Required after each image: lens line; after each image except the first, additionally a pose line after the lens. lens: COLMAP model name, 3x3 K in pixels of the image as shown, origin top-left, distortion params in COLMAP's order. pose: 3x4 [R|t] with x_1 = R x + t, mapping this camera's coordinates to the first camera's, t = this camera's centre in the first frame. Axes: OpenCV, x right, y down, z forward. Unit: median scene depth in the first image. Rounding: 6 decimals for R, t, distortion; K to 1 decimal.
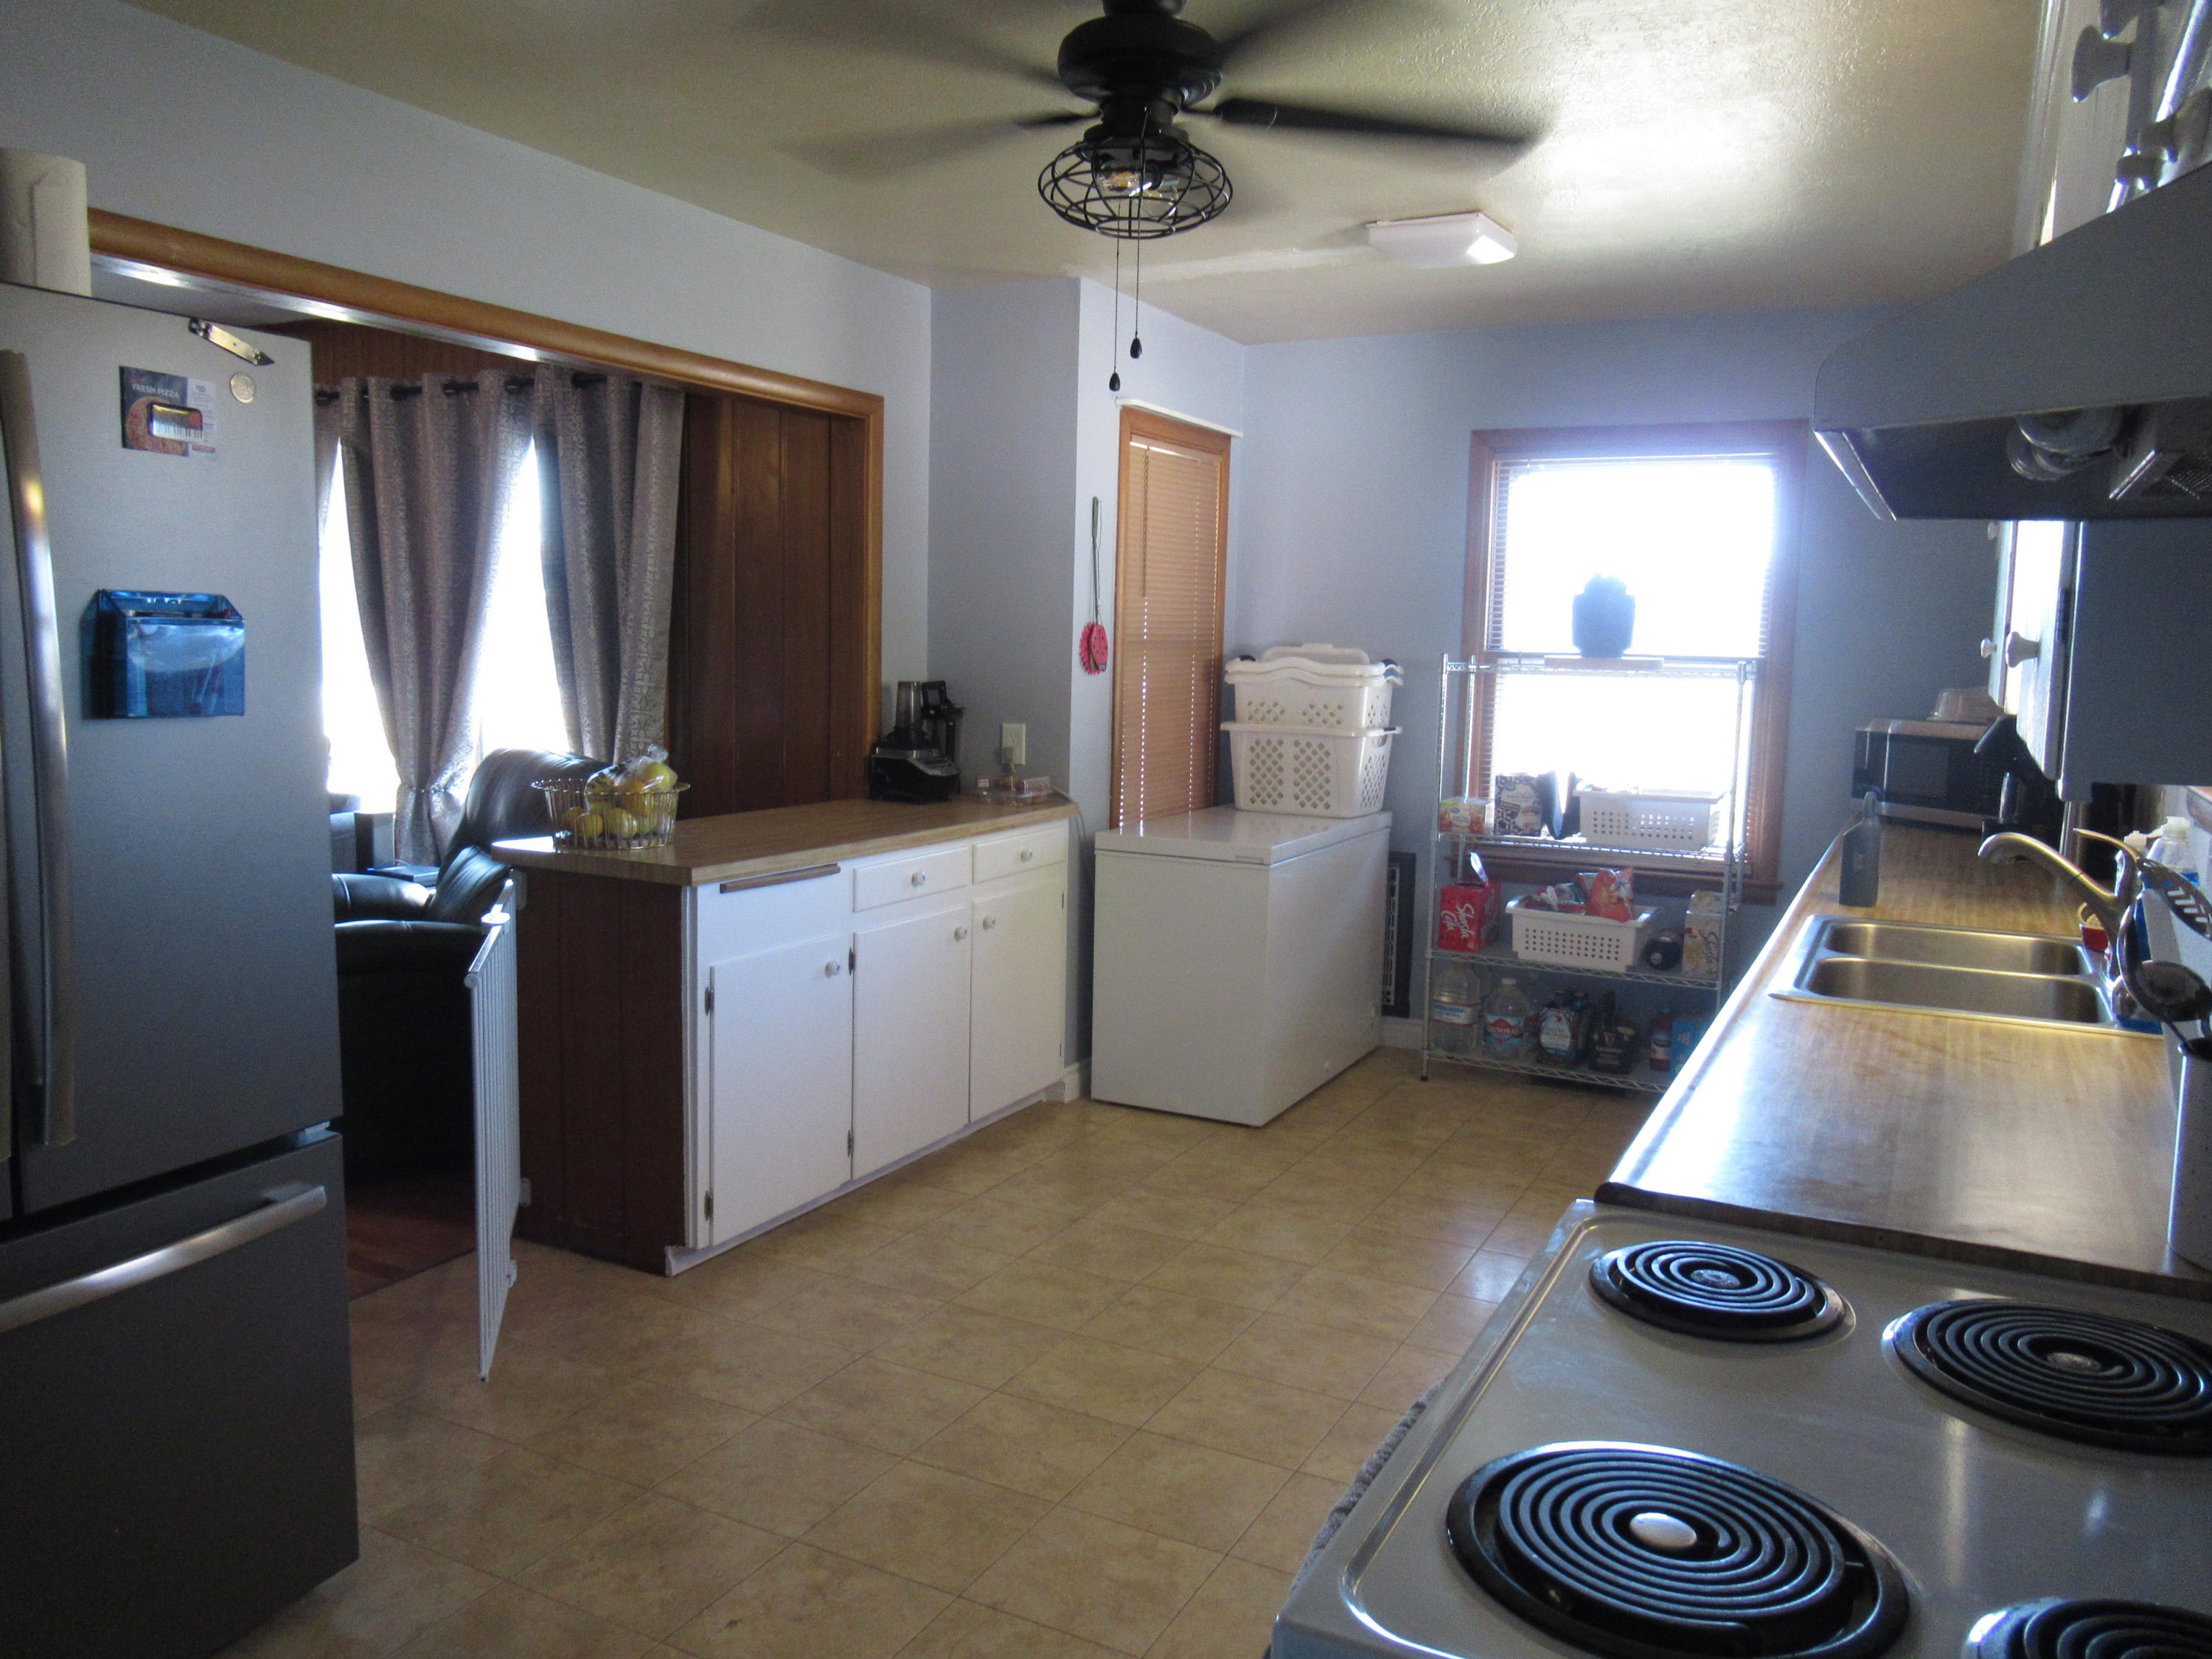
lens RADIAL K [[1637.4, 0, 1094.8], [0, 1637.4, 848.2], [0, 0, 1]] dist [-0.009156, 0.014924]
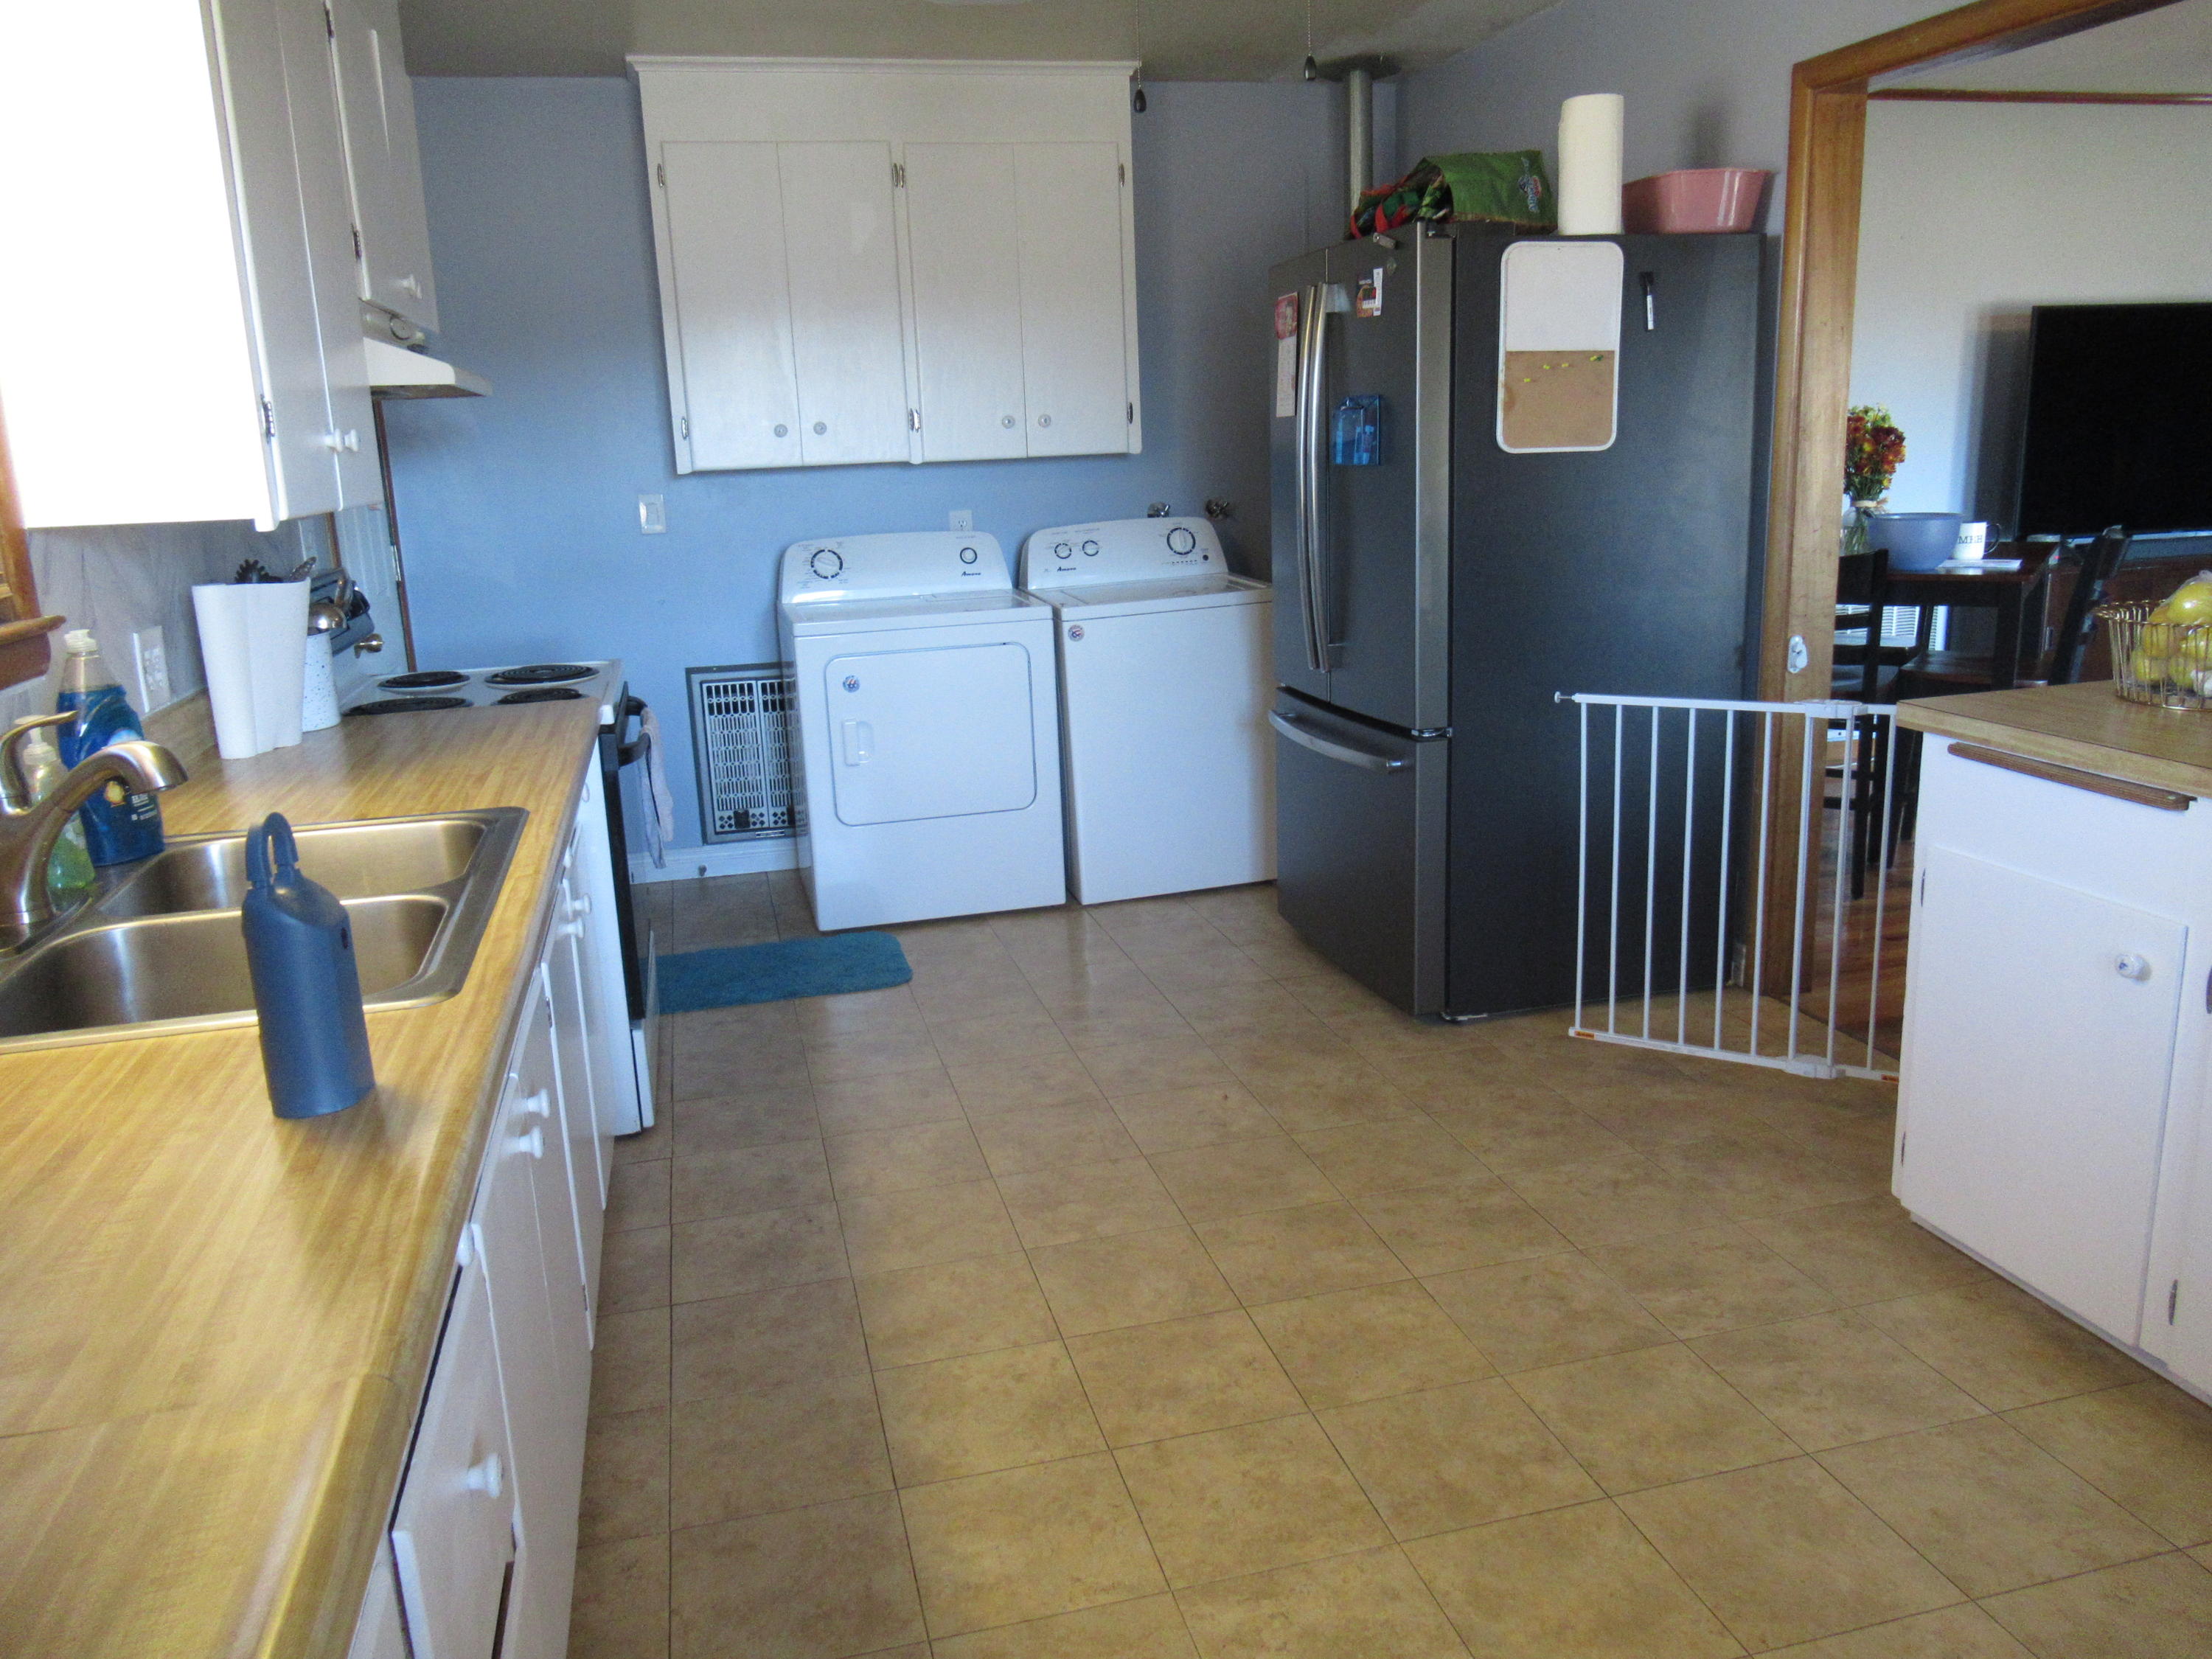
lens RADIAL K [[1708.6, 0, 1149.0], [0, 1708.6, 829.3], [0, 0, 1]] dist [-0.002698, 0.001690]
pose [[-0.738131, 0.155075, -0.656593, 0.594269], [-0.064247, 0.952644, 0.297222, -0.158749], [0.671591, 0.261573, -0.693213, 1.434482]]
